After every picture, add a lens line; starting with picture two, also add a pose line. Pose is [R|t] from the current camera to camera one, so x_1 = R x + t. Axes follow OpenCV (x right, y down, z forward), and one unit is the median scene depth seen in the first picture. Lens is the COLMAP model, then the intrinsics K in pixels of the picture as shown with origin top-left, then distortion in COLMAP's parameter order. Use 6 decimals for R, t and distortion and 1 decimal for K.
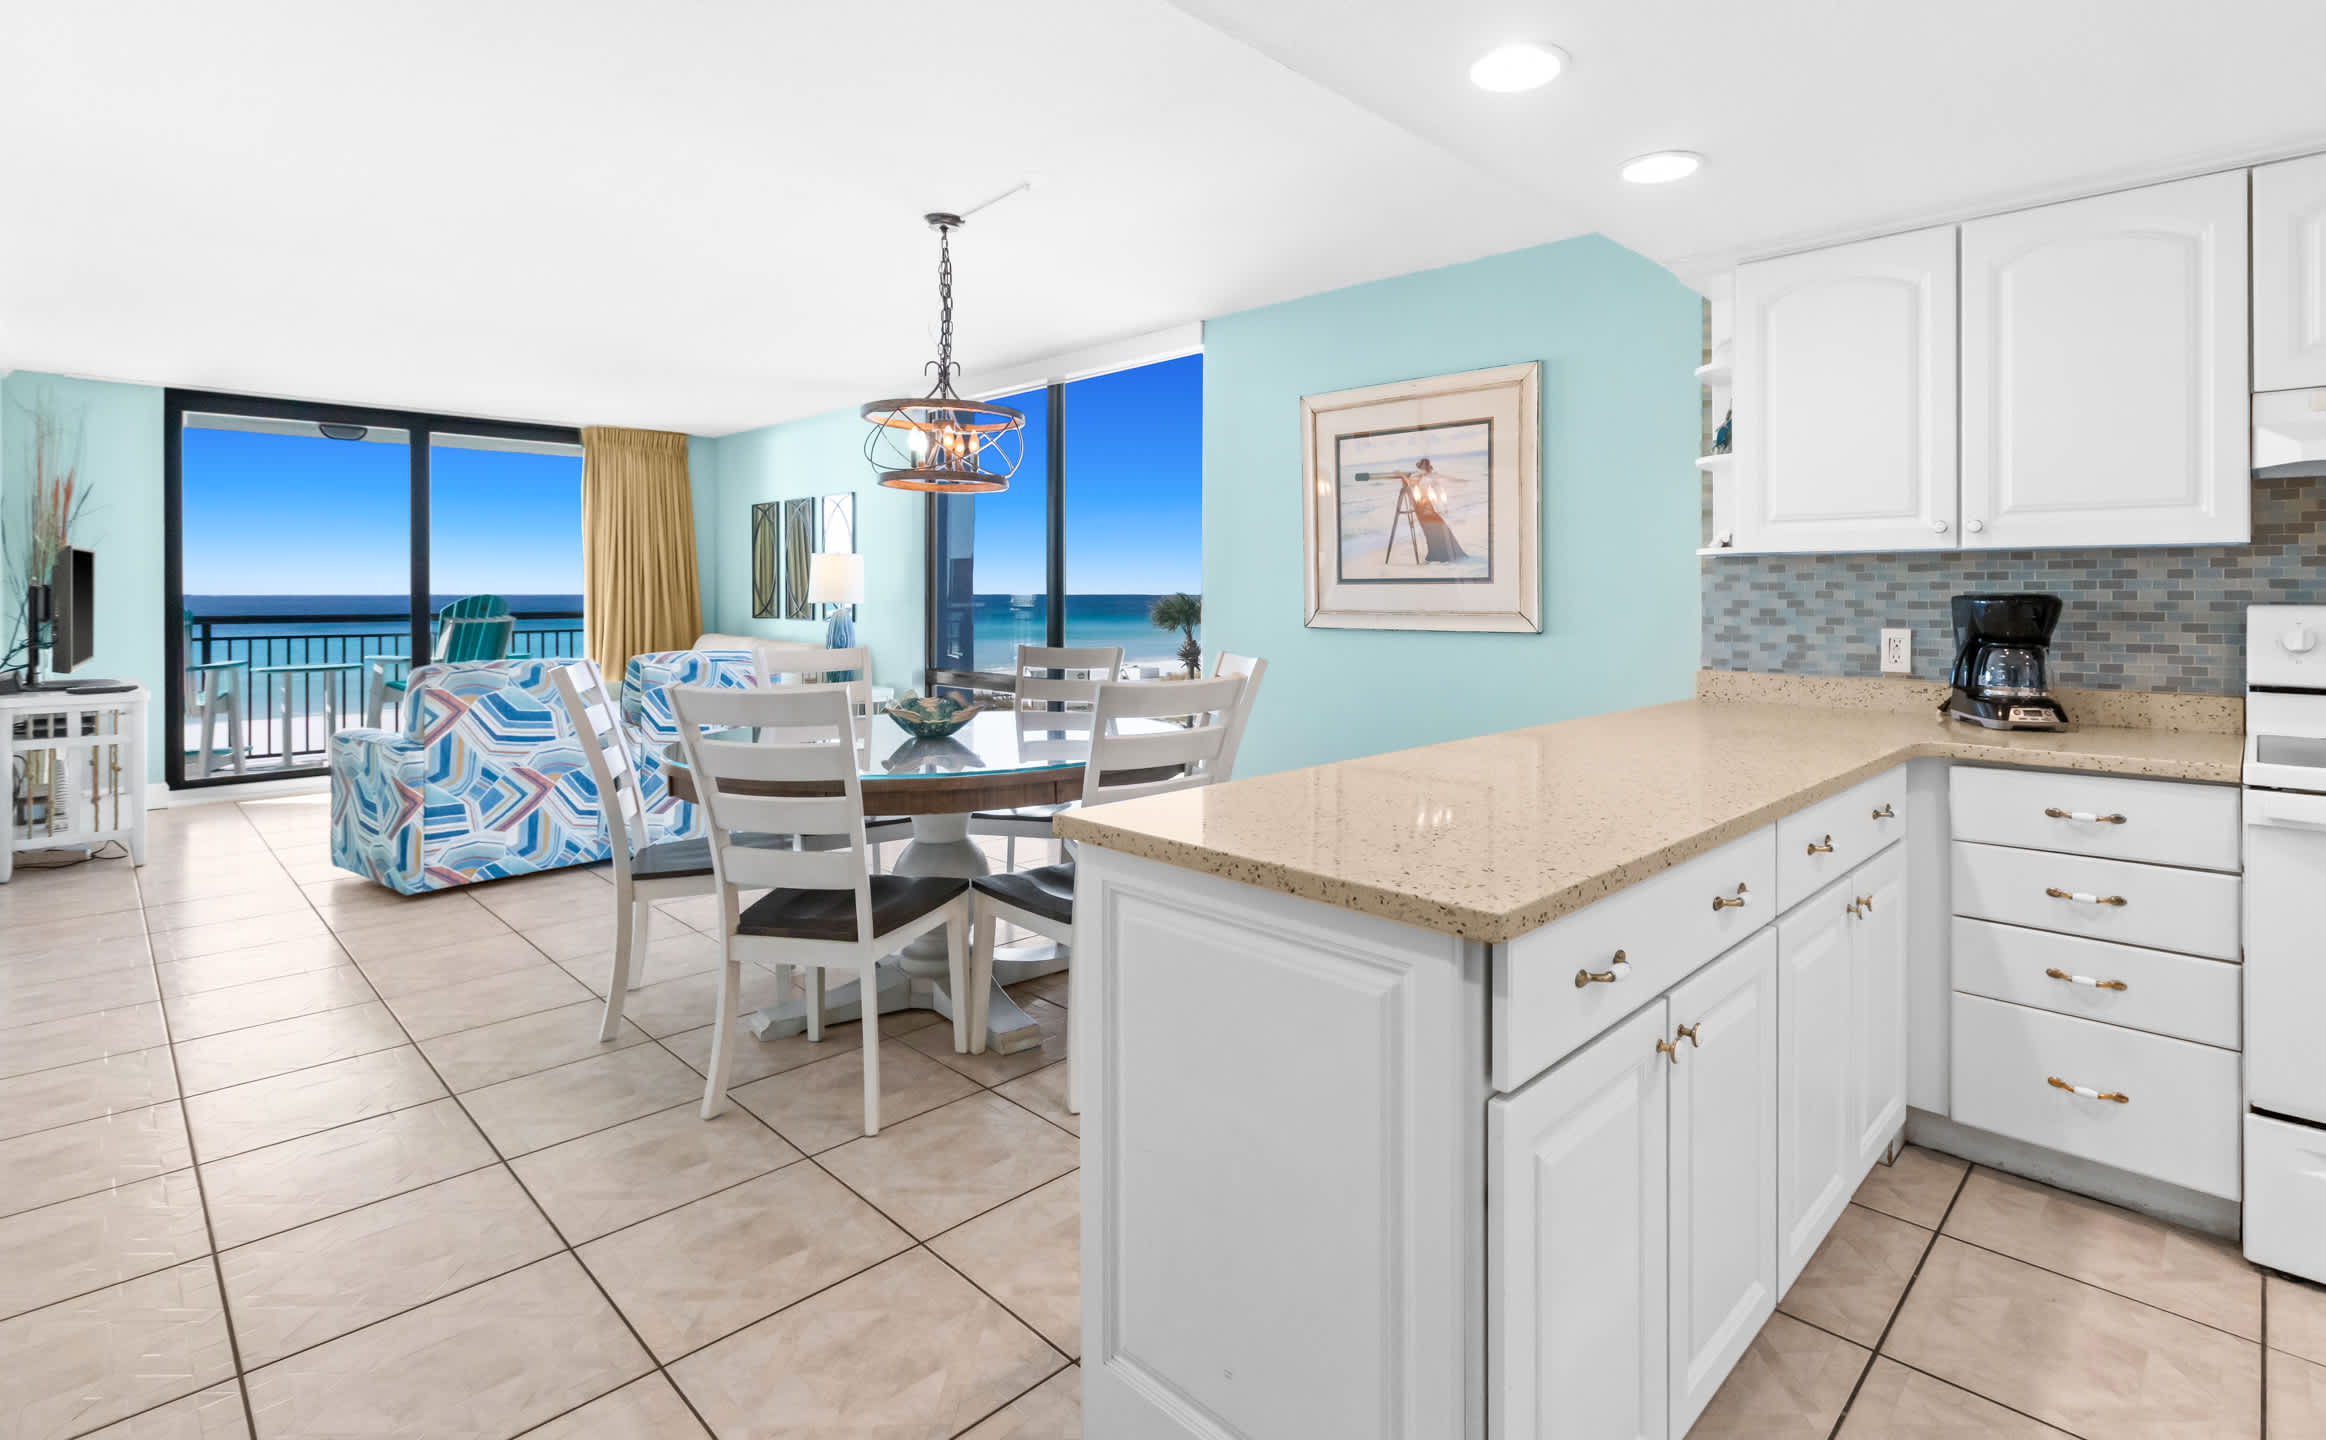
lens RADIAL K [[1086.2, 0, 1265.5], [0, 1086.2, 596.5], [0, 0, 1]] dist [-0.009782, -0.002372]
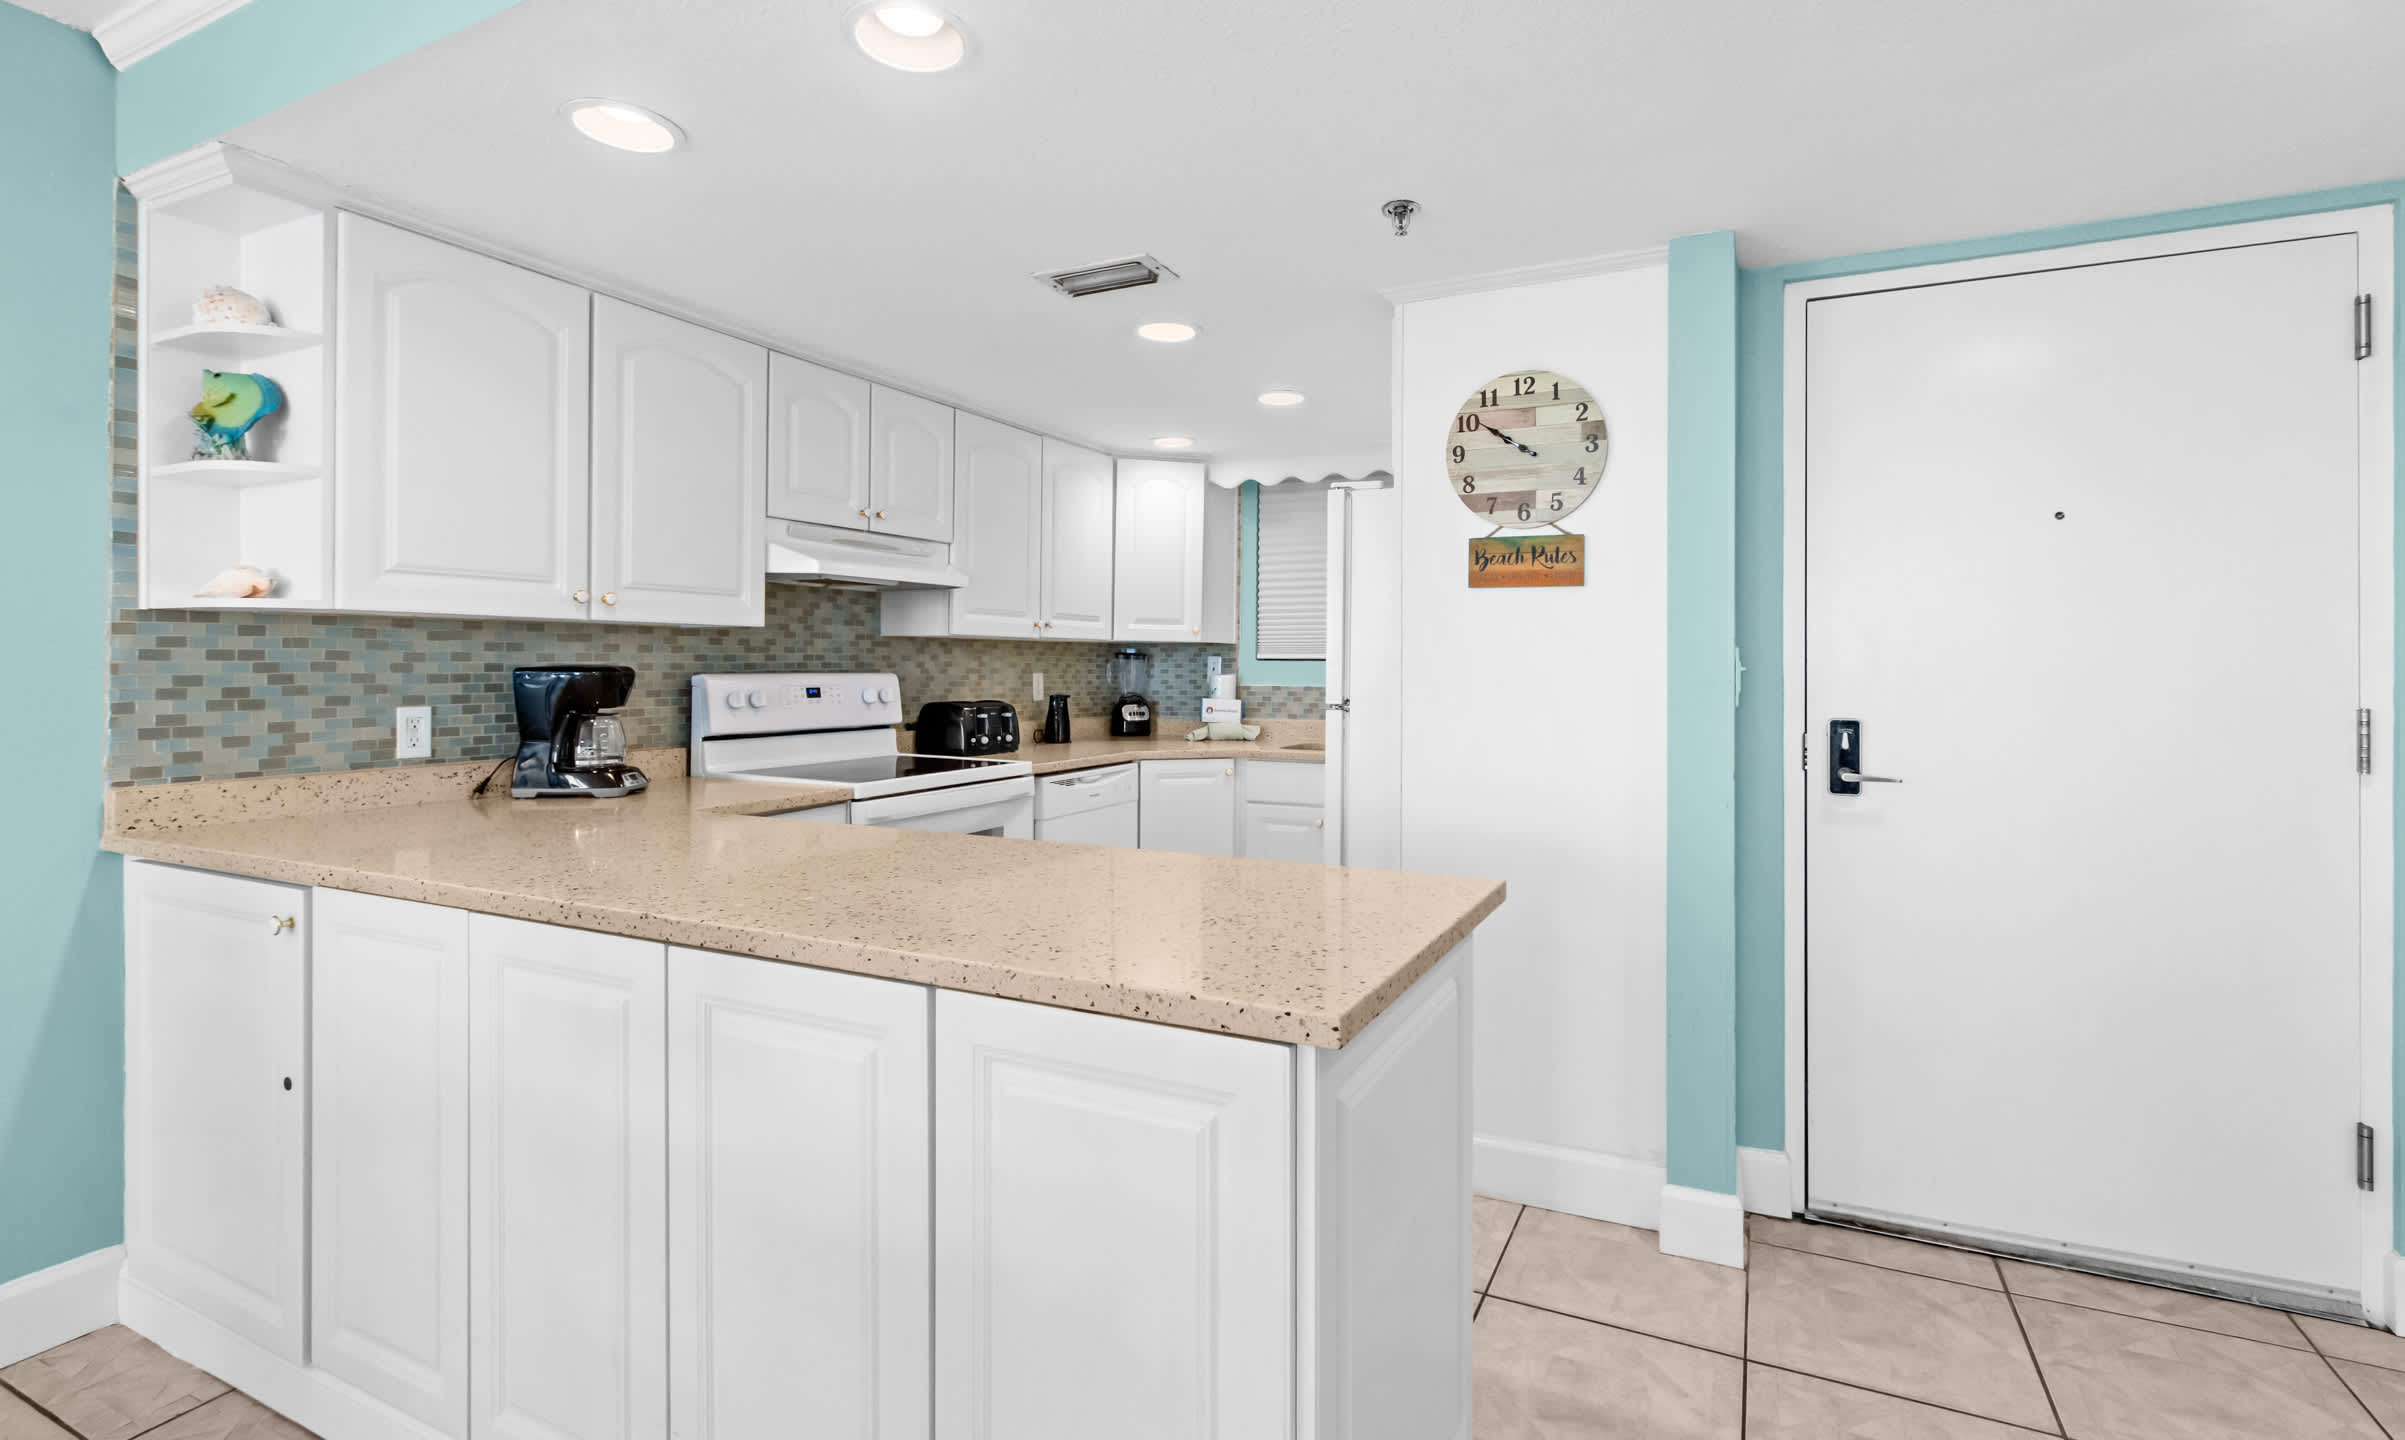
lens RADIAL K [[1101.1, 0, 1232.9], [0, 1101.1, 668.6], [0, 0, 1]] dist [-0.009820, 0.000386]
pose [[-0.284839, -0.004552, 0.958565, -0.303104], [0.001047, 0.999987, 0.005059, -0.002711], [-0.958575, 0.002445, -0.284830, 0.449321]]
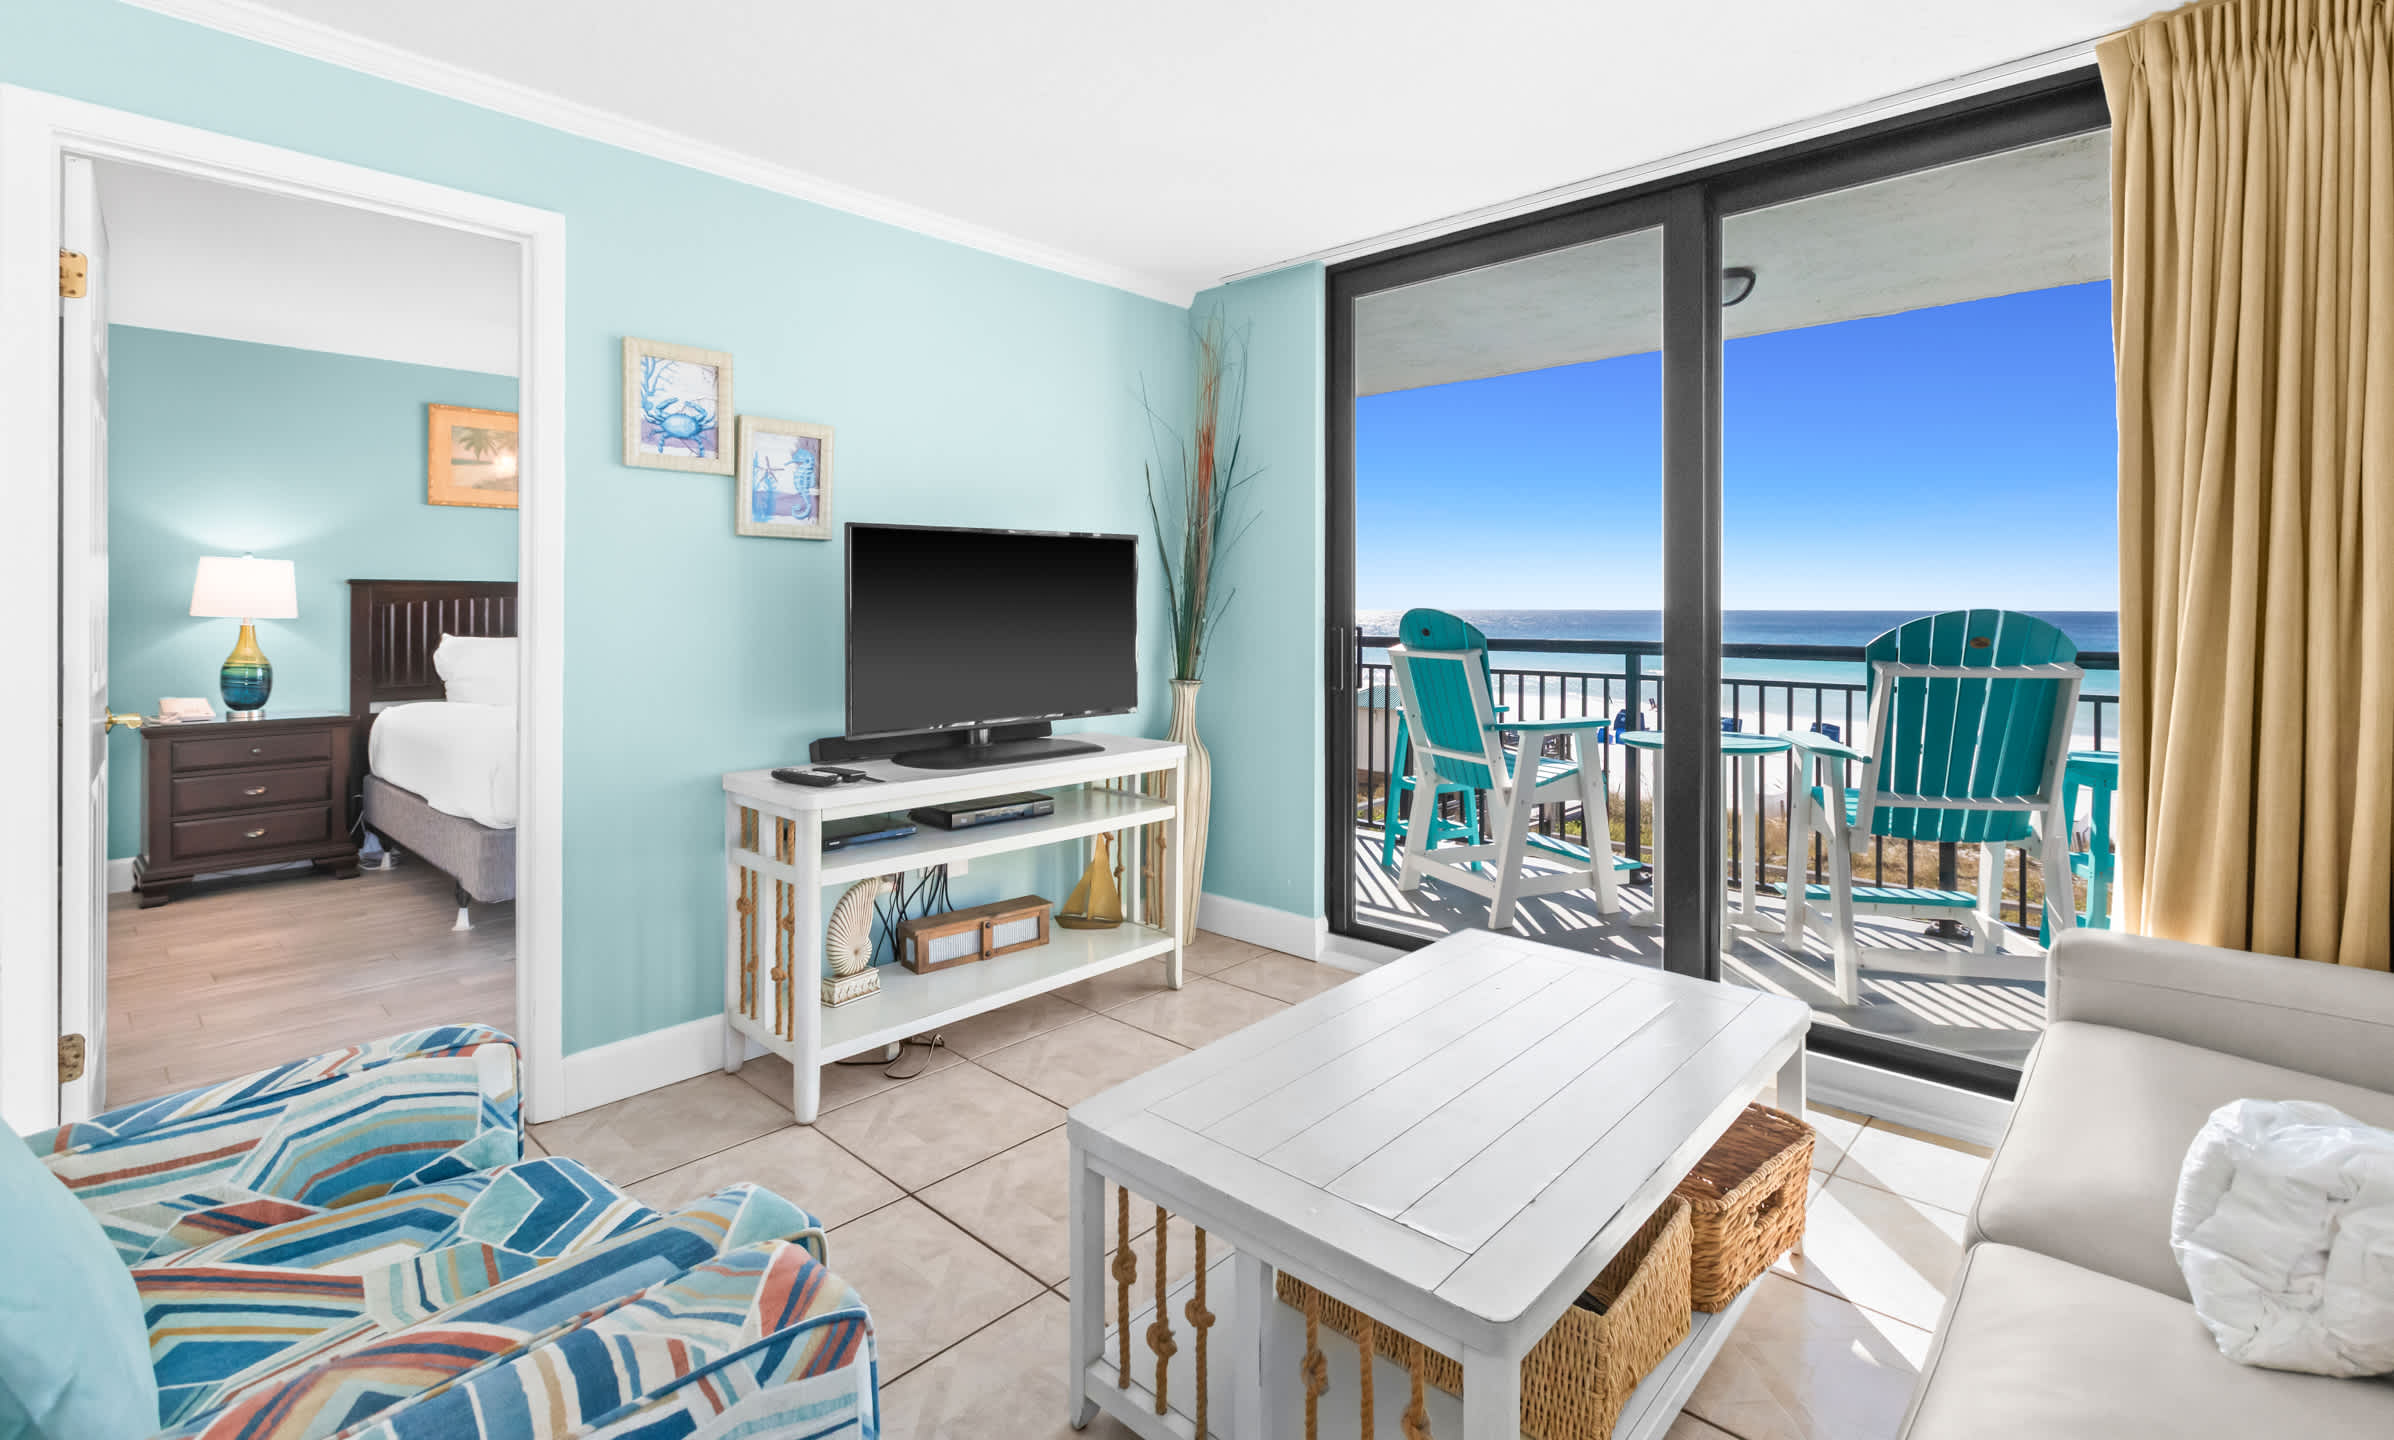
lens RADIAL K [[1096.0, 0, 1183.1], [0, 1096.0, 600.4], [0, 0, 1]] dist [-0.009820, 0.000386]
pose [[-0.002703, -0.004679, -0.999985, -0.623136], [-0.005061, 0.999976, -0.004665, -0.003746], [0.999984, 0.005049, -0.002727, 1.393038]]
